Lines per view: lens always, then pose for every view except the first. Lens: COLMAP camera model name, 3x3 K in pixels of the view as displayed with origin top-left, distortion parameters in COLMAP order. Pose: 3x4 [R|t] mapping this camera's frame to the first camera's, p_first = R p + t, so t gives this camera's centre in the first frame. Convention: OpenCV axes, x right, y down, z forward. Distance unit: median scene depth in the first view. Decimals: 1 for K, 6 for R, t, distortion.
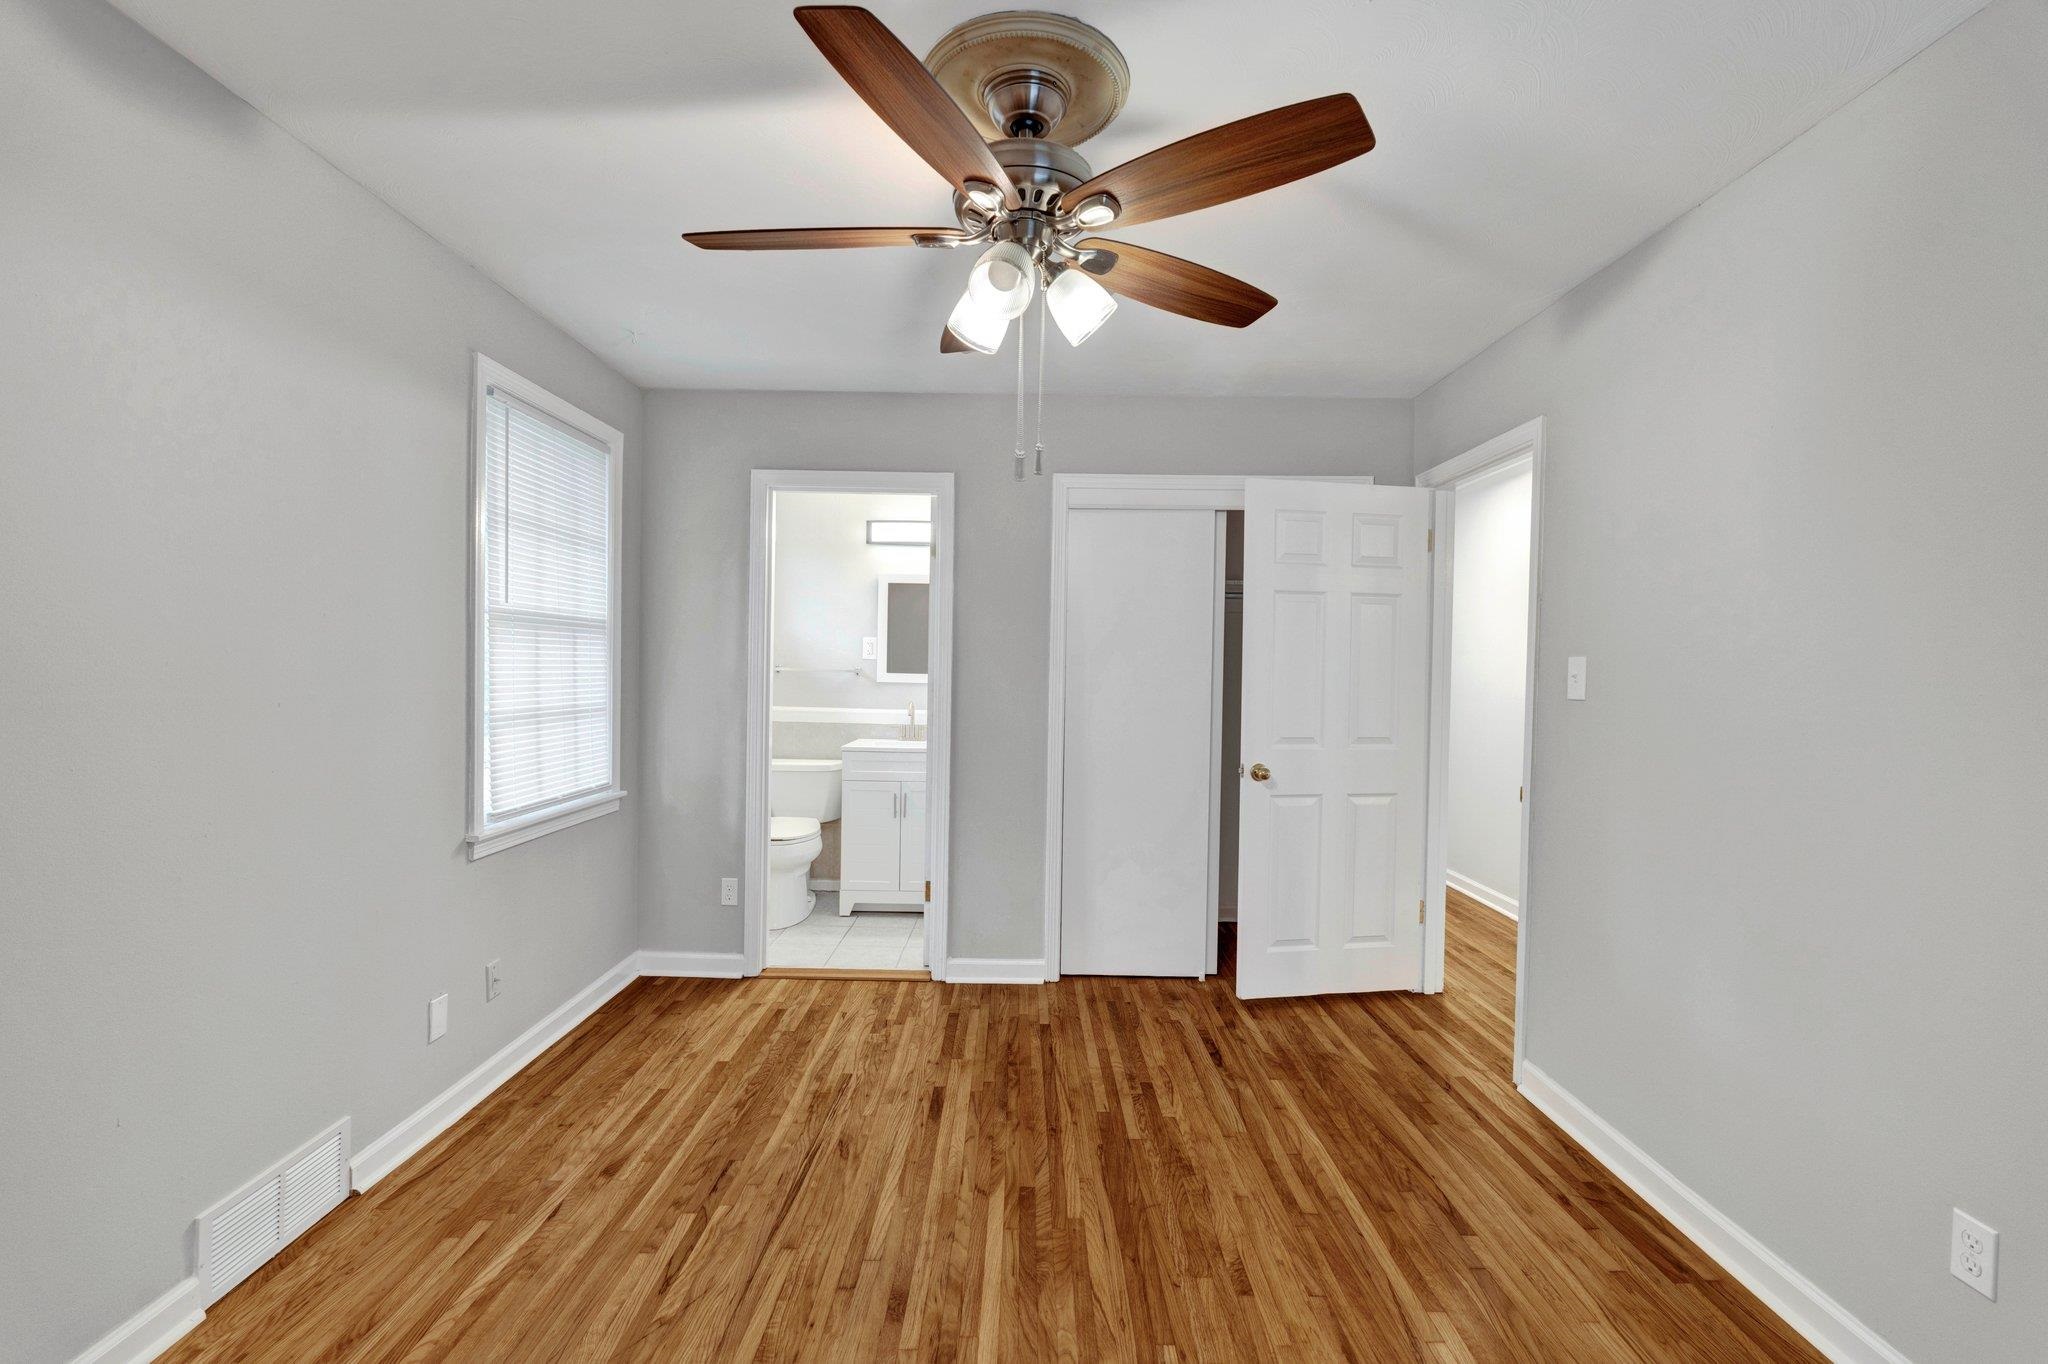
lens RADIAL K [[855.1, 0, 1024.0], [0, 855.1, 682.0], [0, 0, 1]] dist [-0.001985, 0.000155]
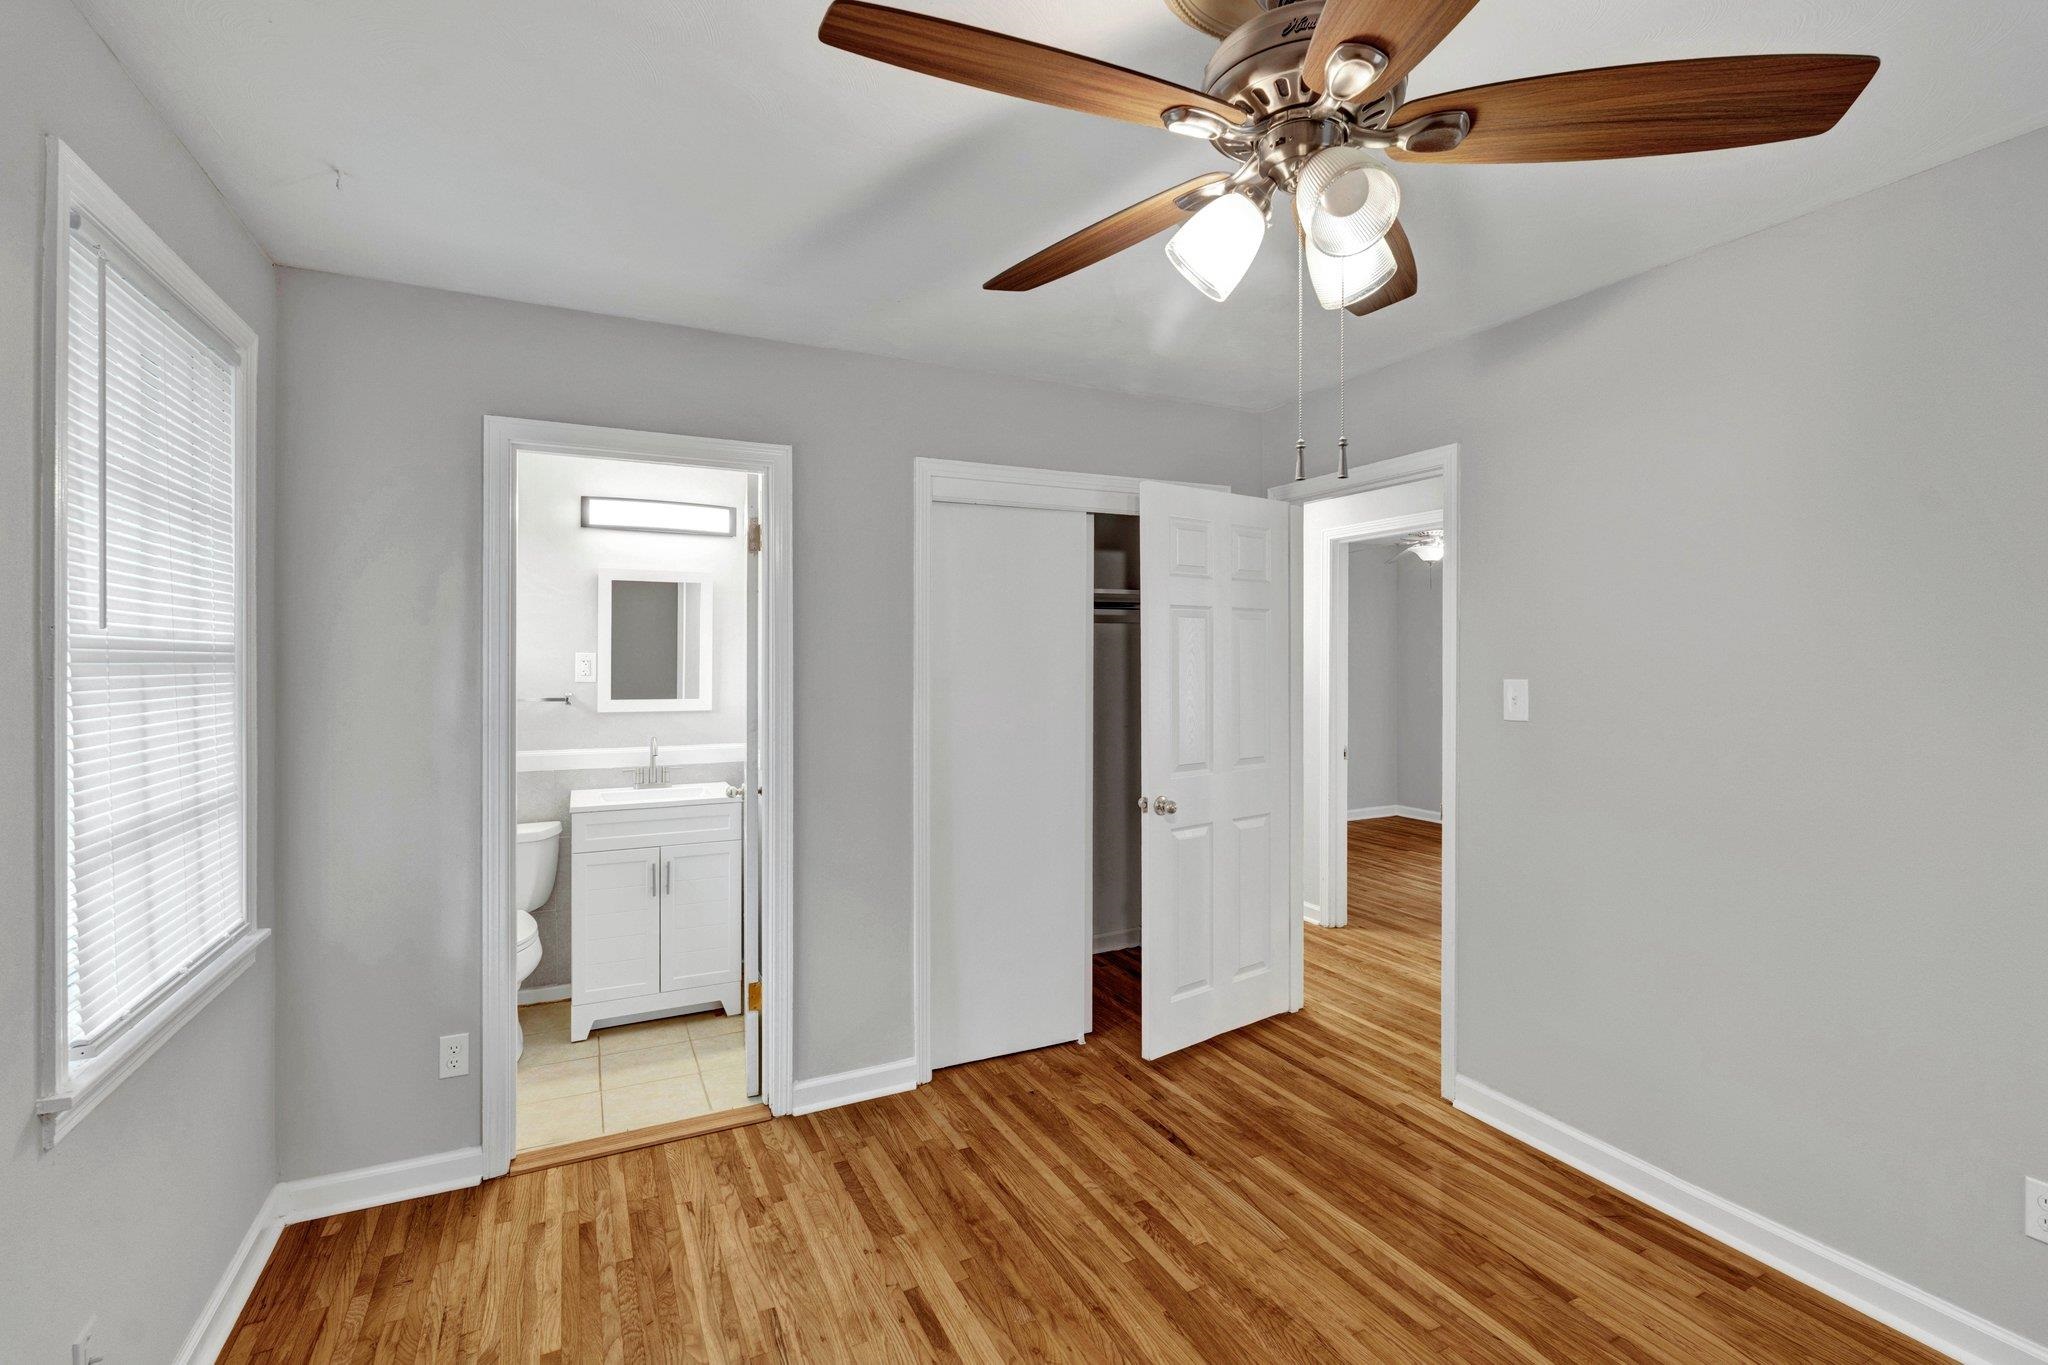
lens RADIAL K [[891.8, 0, 1022.6], [0, 891.8, 661.7], [0, 0, 1]] dist [-0.001908, -0.000339]
pose [[0.901026, -0.019506, 0.433326, -0.278460], [0.026061, 0.999618, -0.009192, -0.043924], [-0.432982, 0.019575, 0.901190, 0.220852]]
